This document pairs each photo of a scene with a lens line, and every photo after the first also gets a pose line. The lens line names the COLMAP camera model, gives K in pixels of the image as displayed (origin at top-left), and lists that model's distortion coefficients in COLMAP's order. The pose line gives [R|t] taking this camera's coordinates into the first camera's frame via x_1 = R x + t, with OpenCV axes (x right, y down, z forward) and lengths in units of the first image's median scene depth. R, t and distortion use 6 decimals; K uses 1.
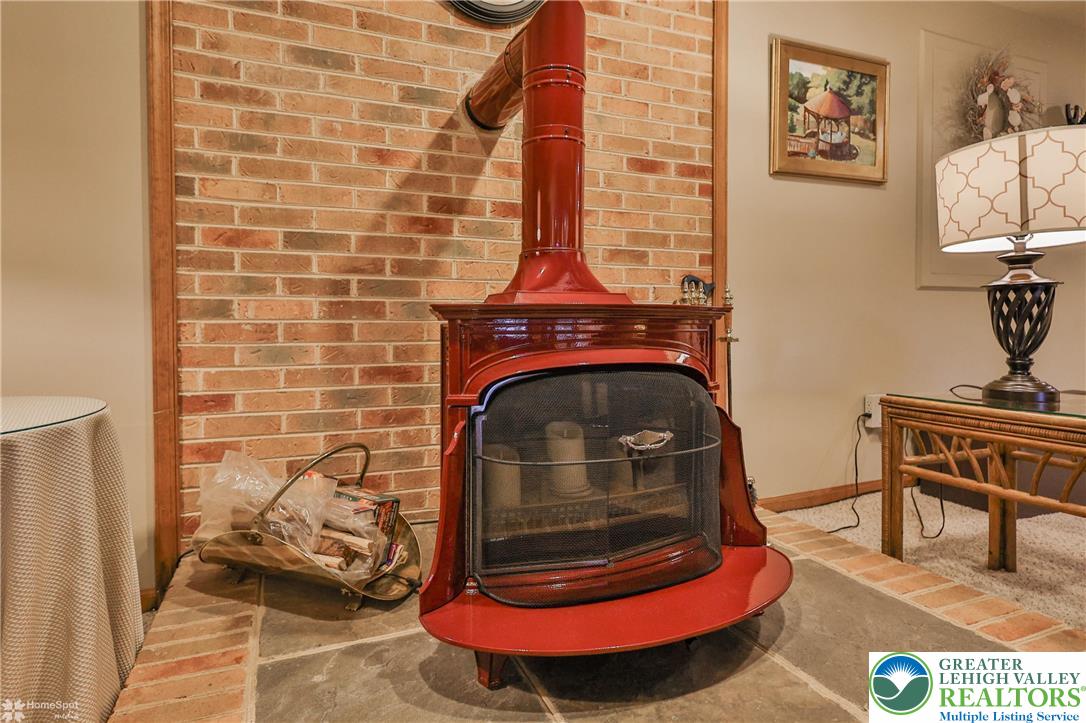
lens RADIAL K [[535.7, 0, 510.3], [0, 535.7, 346.1], [0, 0, 1]] dist [-0.001958, 0.002374]
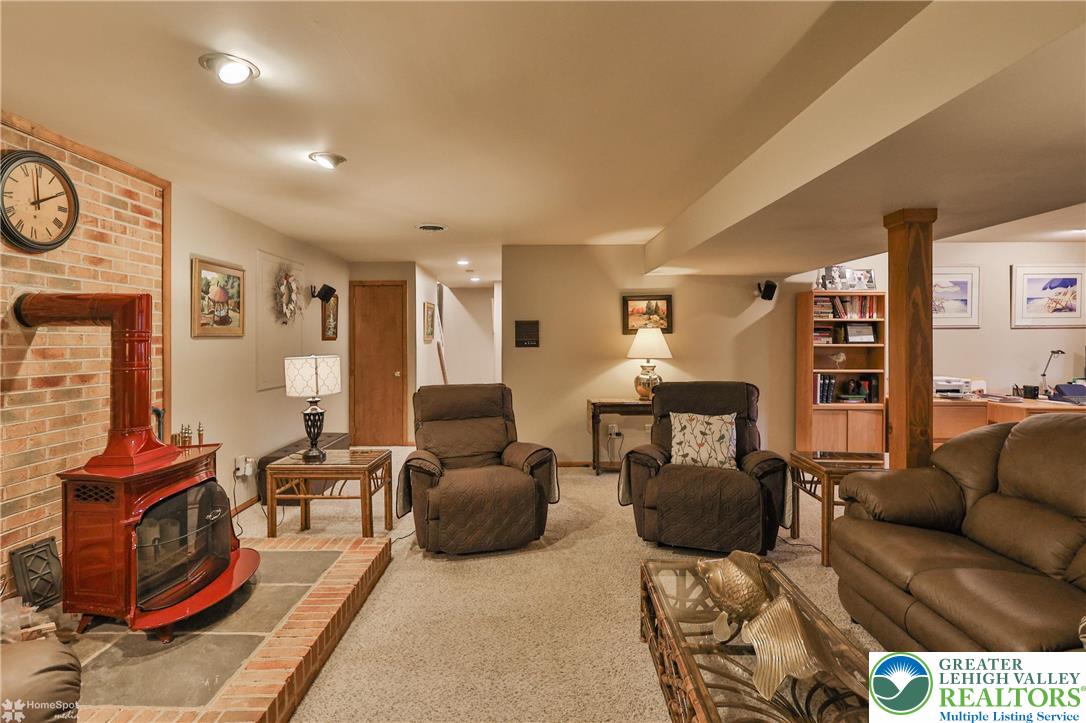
lens RADIAL K [[535.7, 0, 539.7], [0, 535.7, 358.8], [0, 0, 1]] dist [-0.001958, 0.002374]
pose [[0.316587, -0.006219, 0.948543, -0.831811], [0.009548, 0.999949, 0.003369, -0.278564], [-0.948515, 0.007990, 0.316631, -0.609009]]
